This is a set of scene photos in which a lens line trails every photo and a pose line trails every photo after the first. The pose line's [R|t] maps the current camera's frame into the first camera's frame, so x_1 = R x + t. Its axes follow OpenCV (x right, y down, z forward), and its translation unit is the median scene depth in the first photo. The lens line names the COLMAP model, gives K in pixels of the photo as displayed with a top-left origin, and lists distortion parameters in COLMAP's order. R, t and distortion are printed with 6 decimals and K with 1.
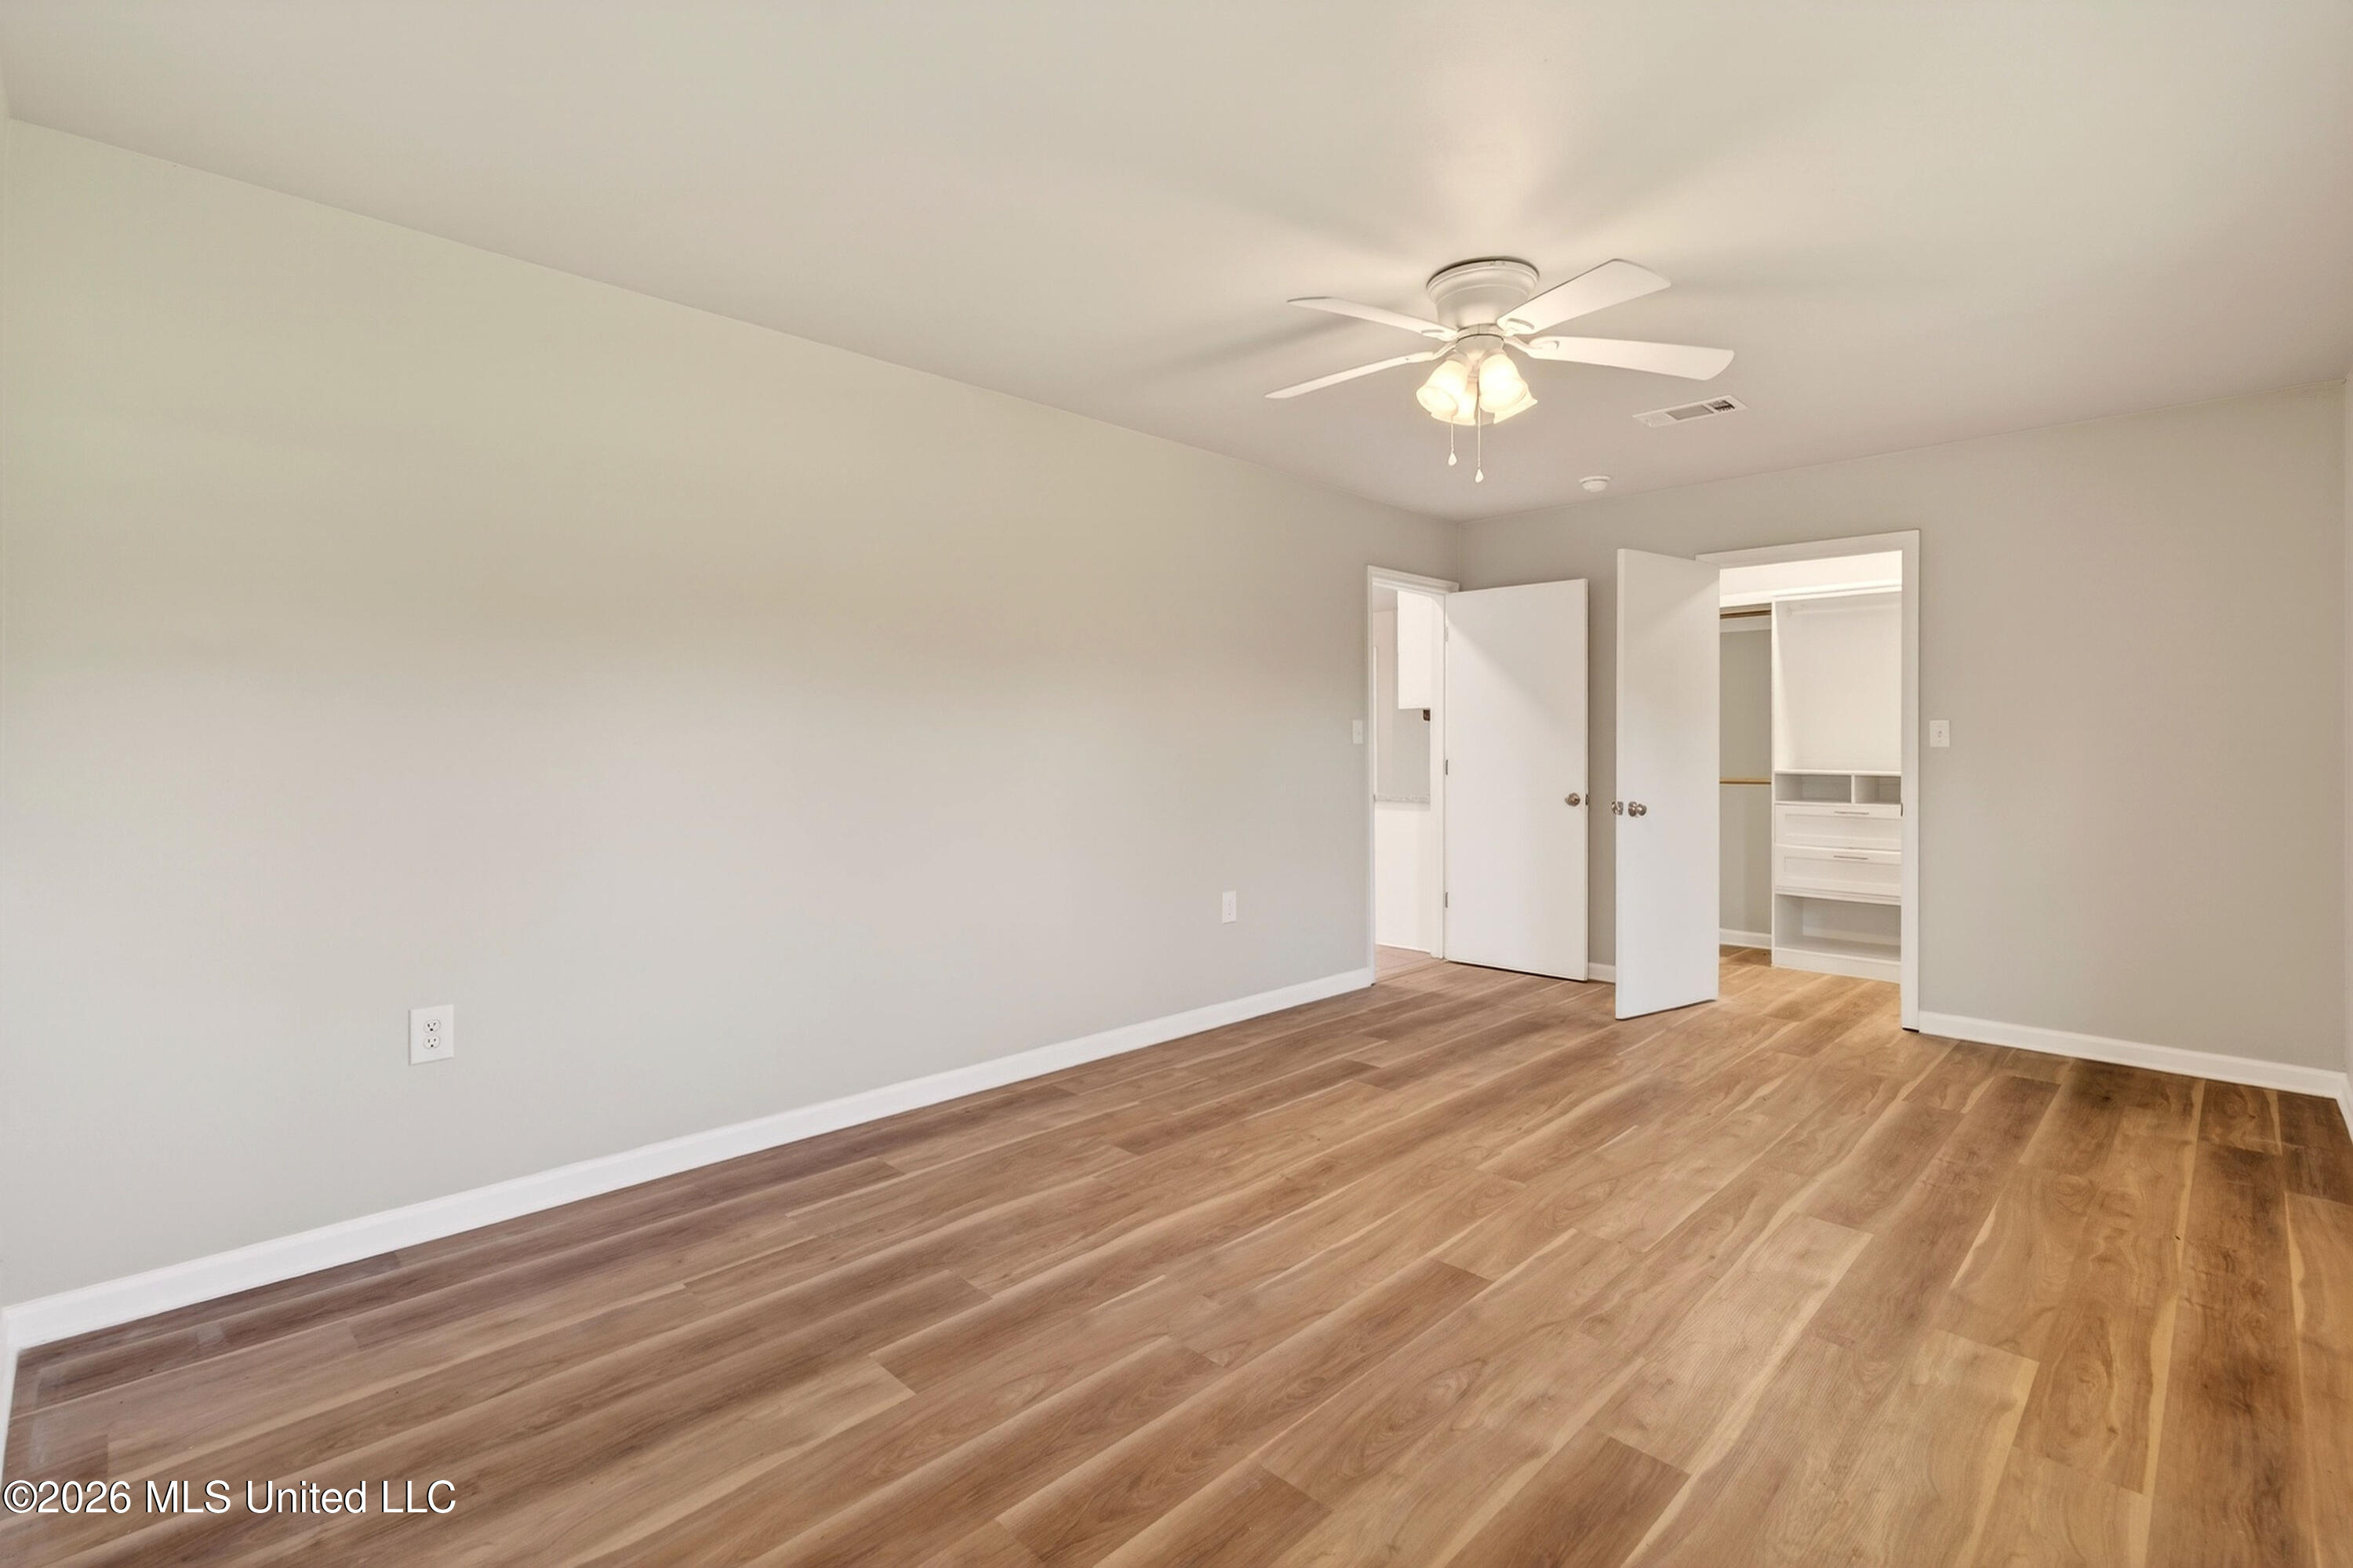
lens RADIAL K [[1064.2, 0, 1173.4], [0, 1064.2, 765.3], [0, 0, 1]] dist [-0.002108, -0.000135]
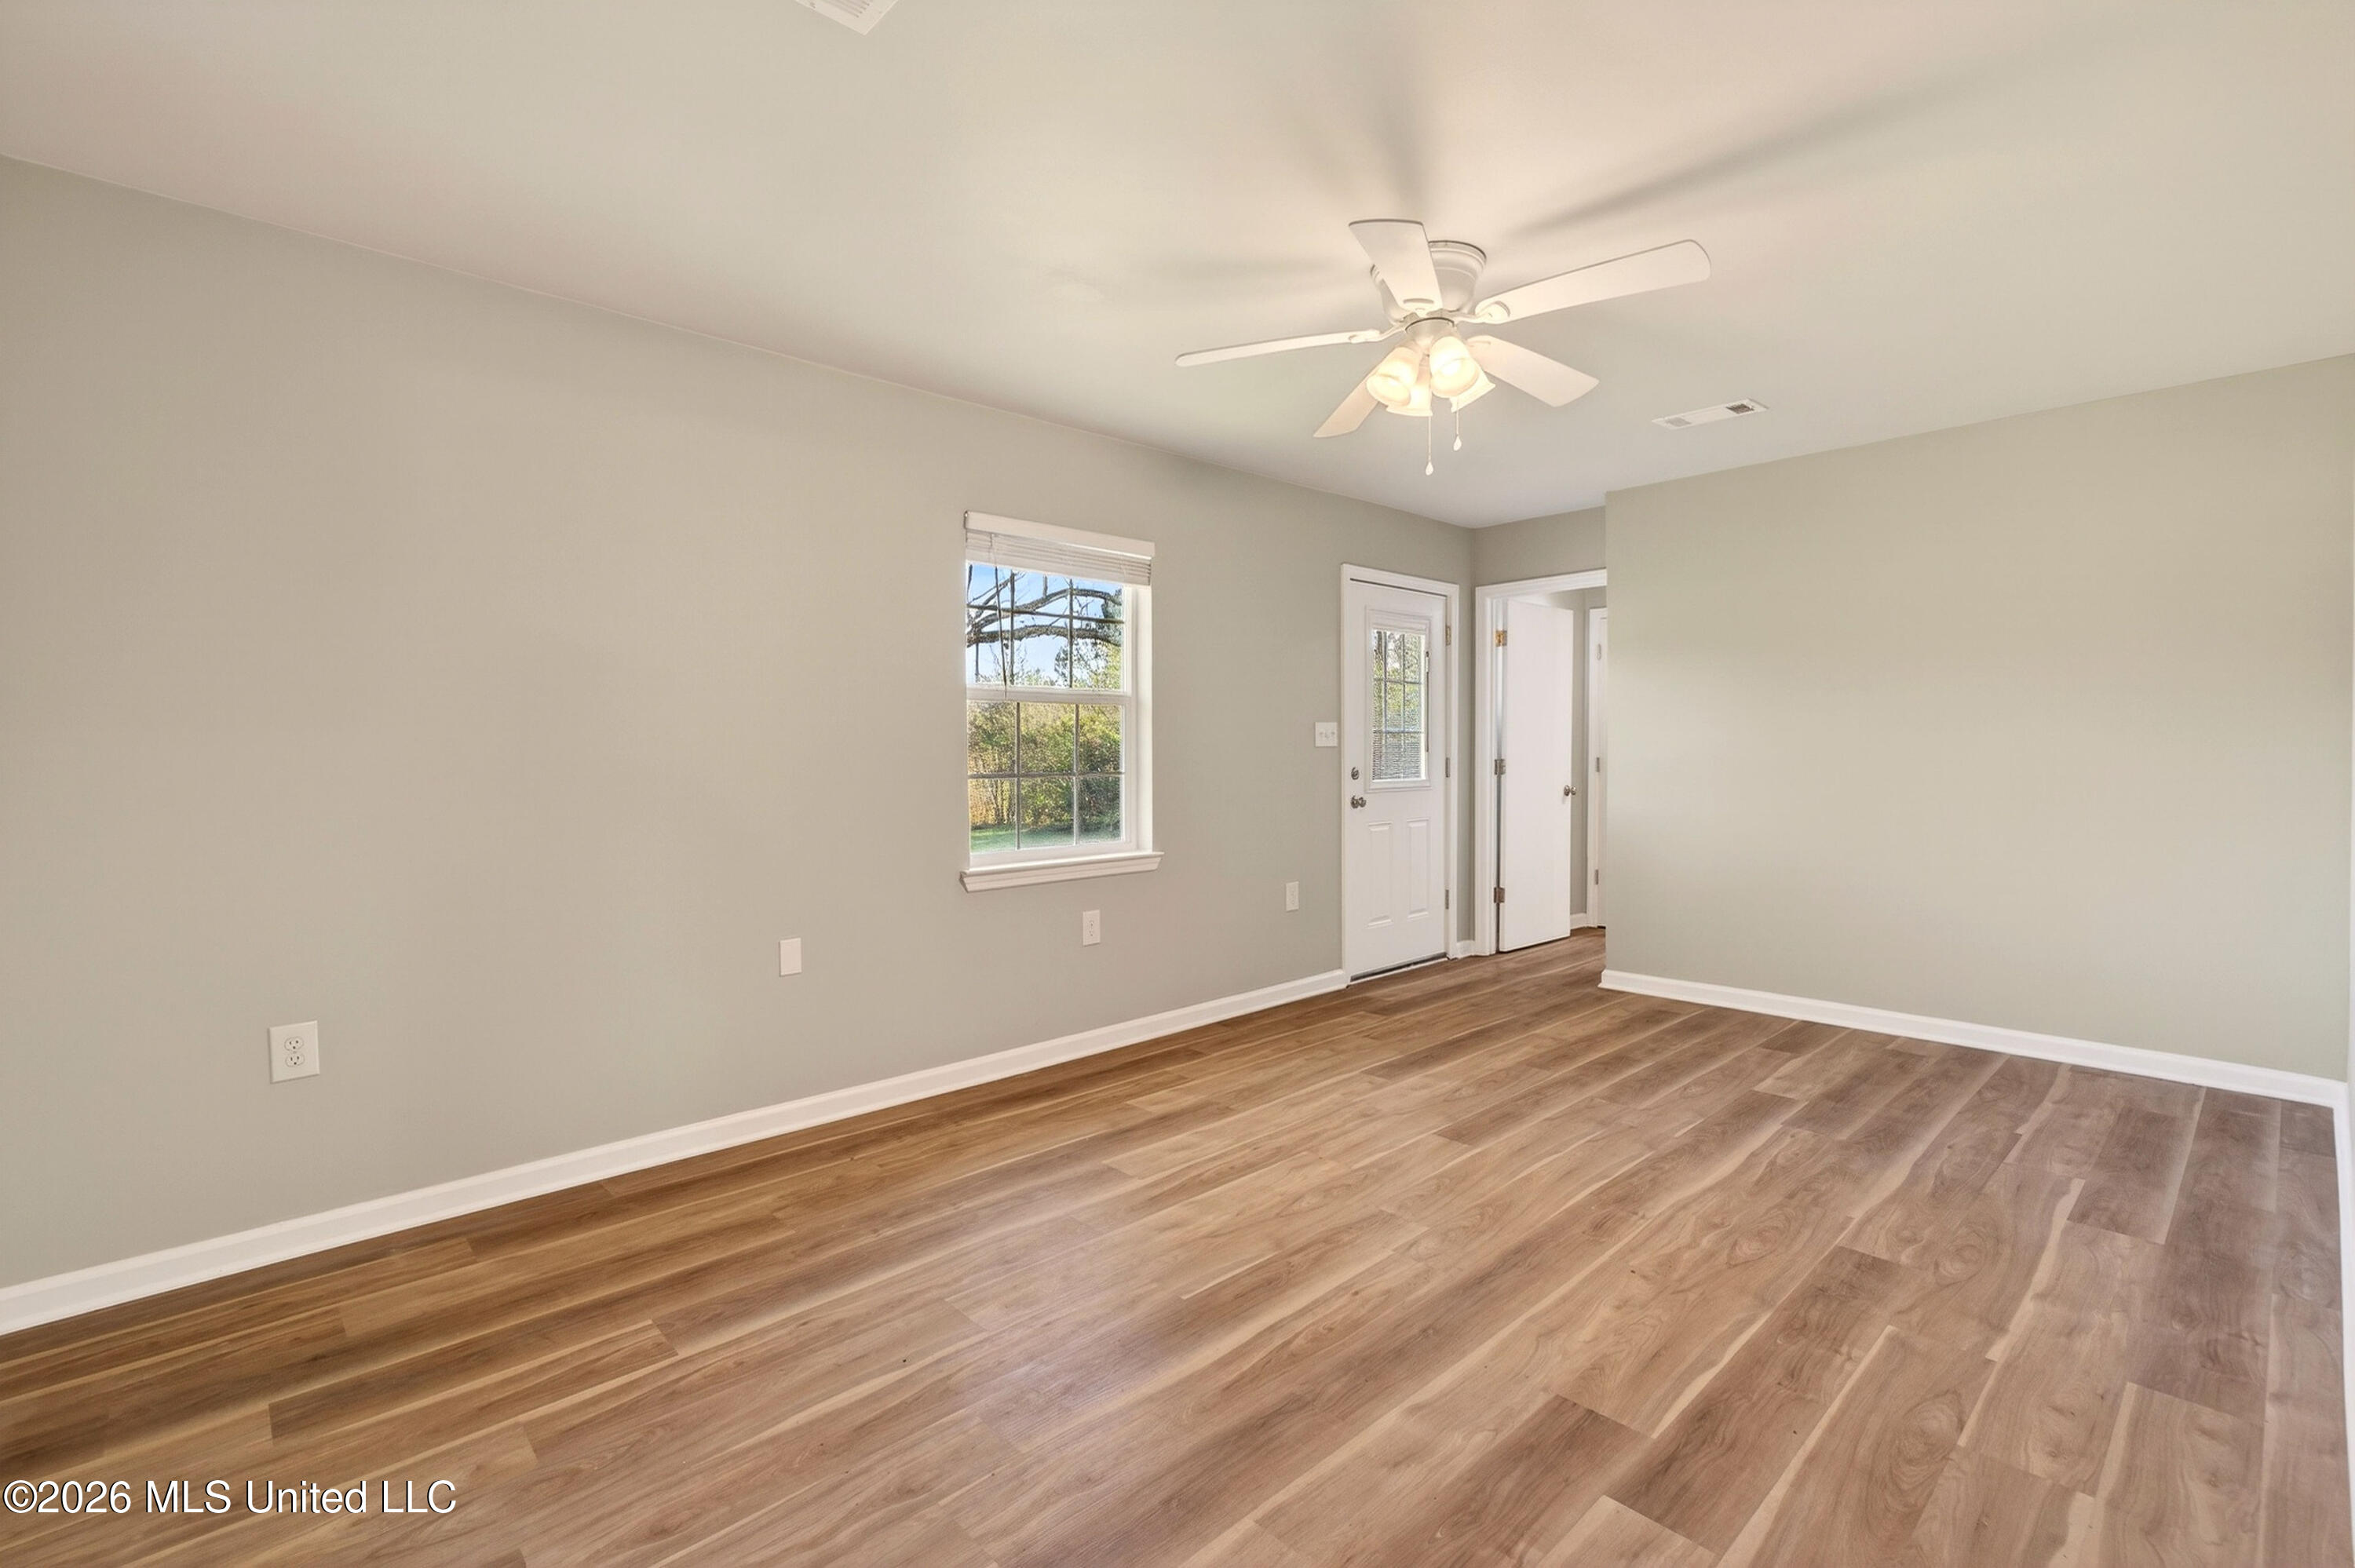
lens RADIAL K [[1064.9, 0, 1174.4], [0, 1064.9, 765.2], [0, 0, 1]] dist [-0.002108, -0.000135]
pose [[-0.999577, 0.004211, 0.028774, 0.533431], [0.005243, 0.999342, 0.035886, -0.041055], [-0.028603, 0.036021, -0.998942, 2.133848]]
